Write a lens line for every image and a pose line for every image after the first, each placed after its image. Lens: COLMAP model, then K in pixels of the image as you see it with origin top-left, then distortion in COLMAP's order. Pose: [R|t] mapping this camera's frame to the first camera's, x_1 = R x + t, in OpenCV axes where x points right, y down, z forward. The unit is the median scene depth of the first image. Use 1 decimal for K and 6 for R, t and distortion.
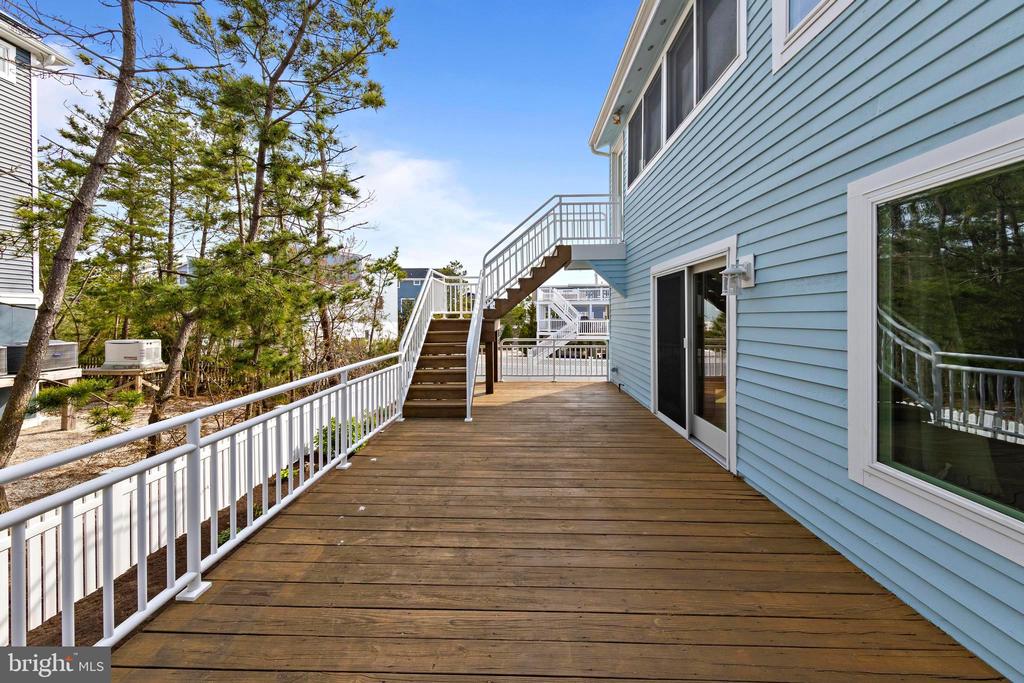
lens RADIAL K [[341.8, 0, 514.5], [0, 341.8, 317.3], [0, 0, 1]] dist [0.012777, 0.000308]
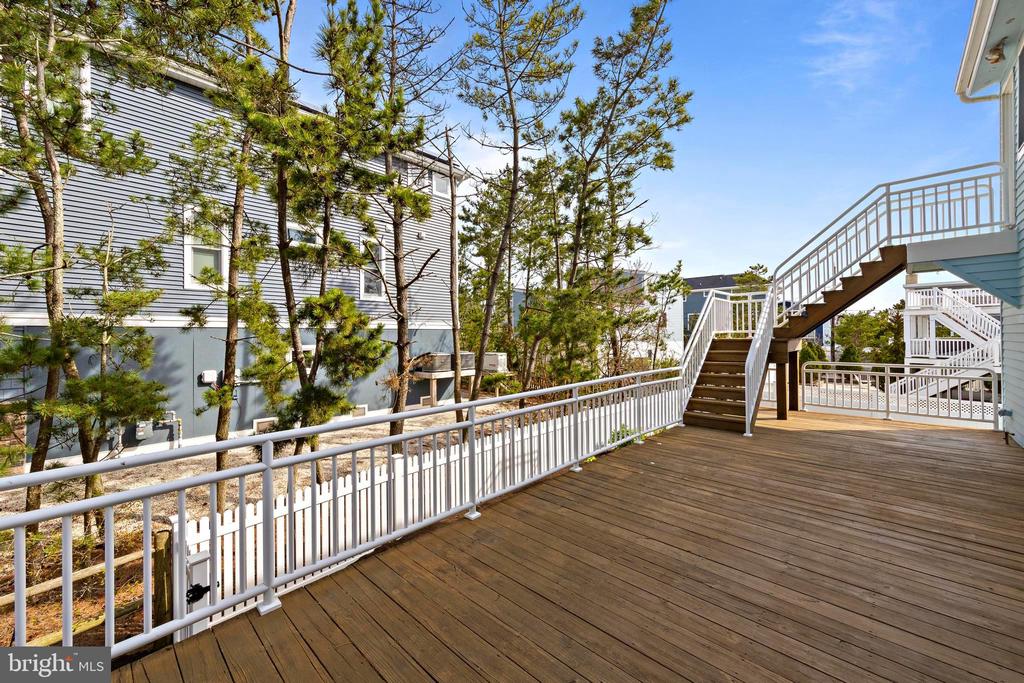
lens RADIAL K [[406.1, 0, 512.2], [0, 406.1, 335.7], [0, 0, 1]] dist [0.003031, -0.000072]
pose [[0.745334, -0.003487, -0.666682, 0.109748], [0.003543, 0.999993, -0.001270, -0.003744], [0.666682, -0.001416, 0.745341, -0.280989]]
